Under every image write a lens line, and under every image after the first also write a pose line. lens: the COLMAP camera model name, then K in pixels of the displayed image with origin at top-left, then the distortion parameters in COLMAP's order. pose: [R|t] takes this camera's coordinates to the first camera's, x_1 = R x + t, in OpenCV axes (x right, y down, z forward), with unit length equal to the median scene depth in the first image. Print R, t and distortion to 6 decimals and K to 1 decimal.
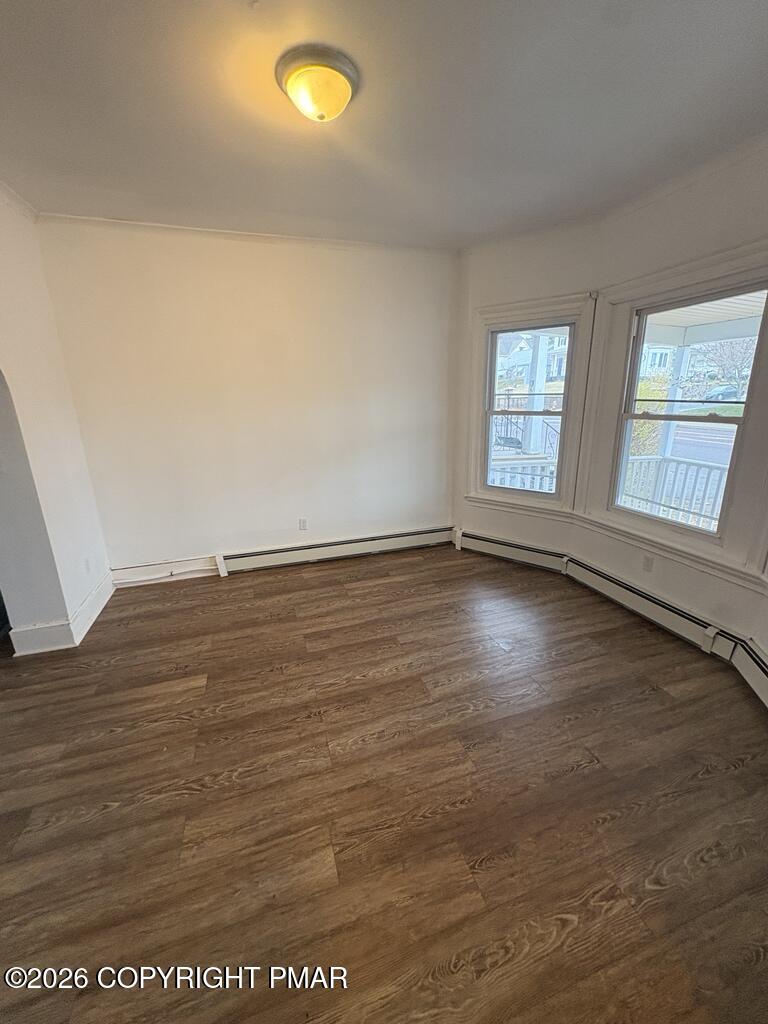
lens RADIAL K [[407.5, 0, 384.8], [0, 407.5, 512.1], [0, 0, 1]] dist [-0.000072, 0.000181]
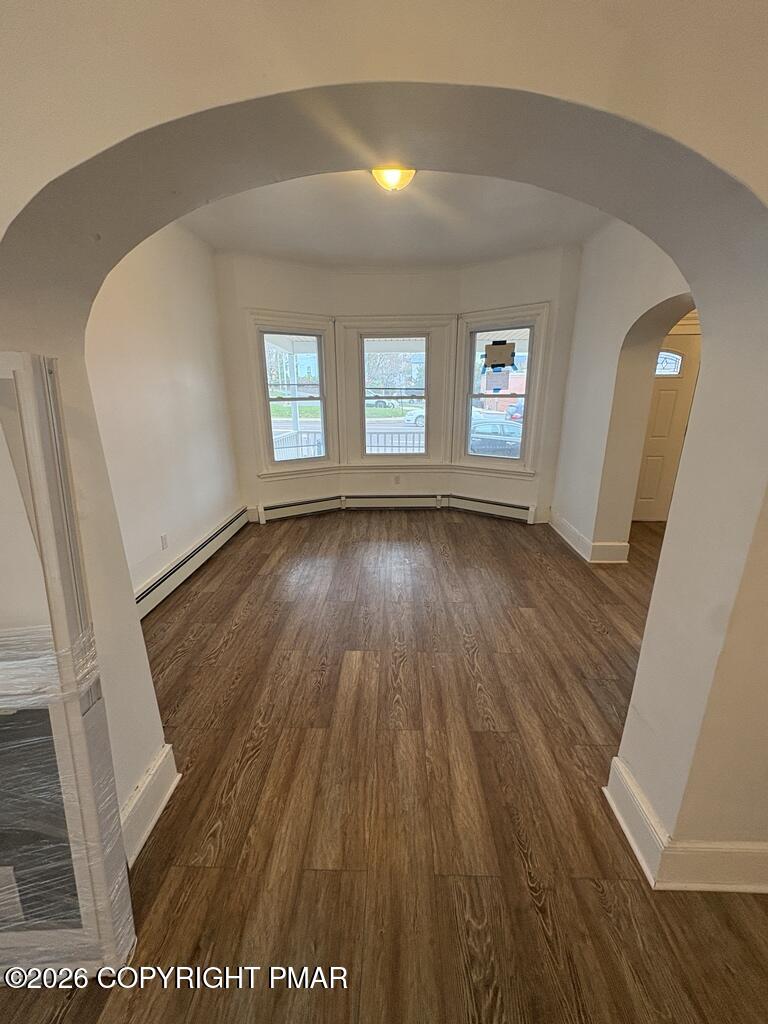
lens RADIAL K [[407.5, 0, 384.8], [0, 407.5, 512.1], [0, 0, 1]] dist [-0.000072, 0.000181]
pose [[0.331666, -0.264475, 0.905566, -1.068192], [0.260025, 0.948346, 0.181734, -0.081331], [-0.906854, 0.175194, 0.383305, 0.394051]]
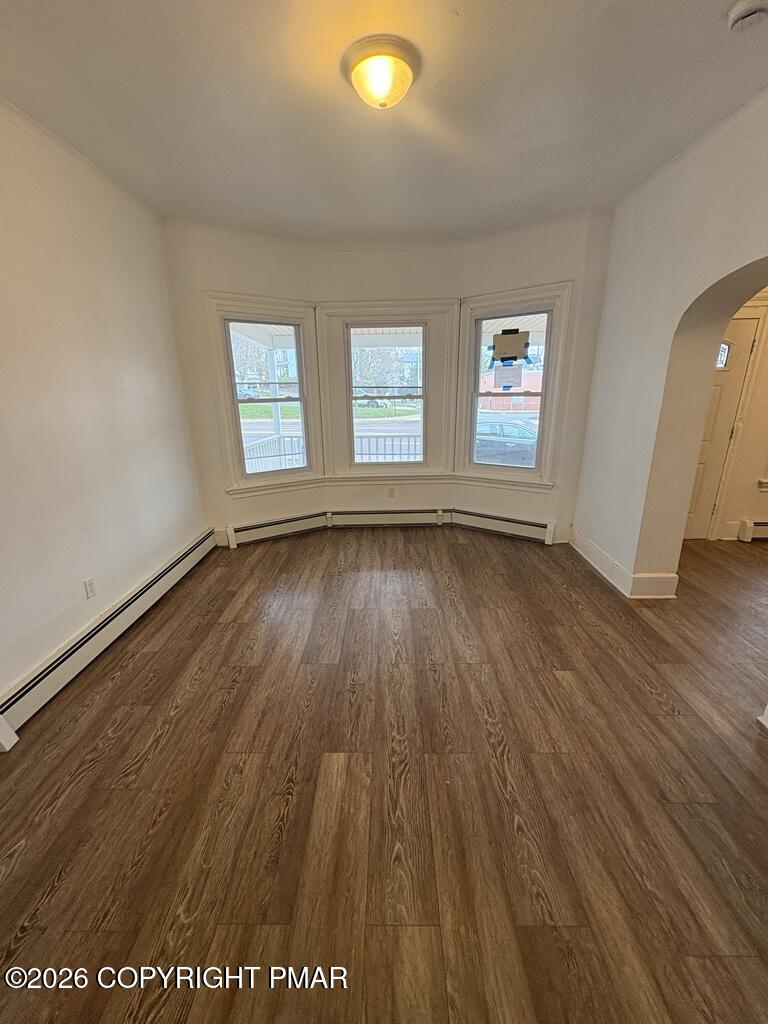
lens RADIAL K [[407.5, 0, 384.8], [0, 407.5, 512.1], [0, 0, 1]] dist [-0.000072, 0.000181]
pose [[0.314617, -0.269603, 0.910127, -0.819545], [0.269591, 0.944712, 0.186654, -0.102717], [-0.910130, 0.186638, 0.369905, 0.473126]]
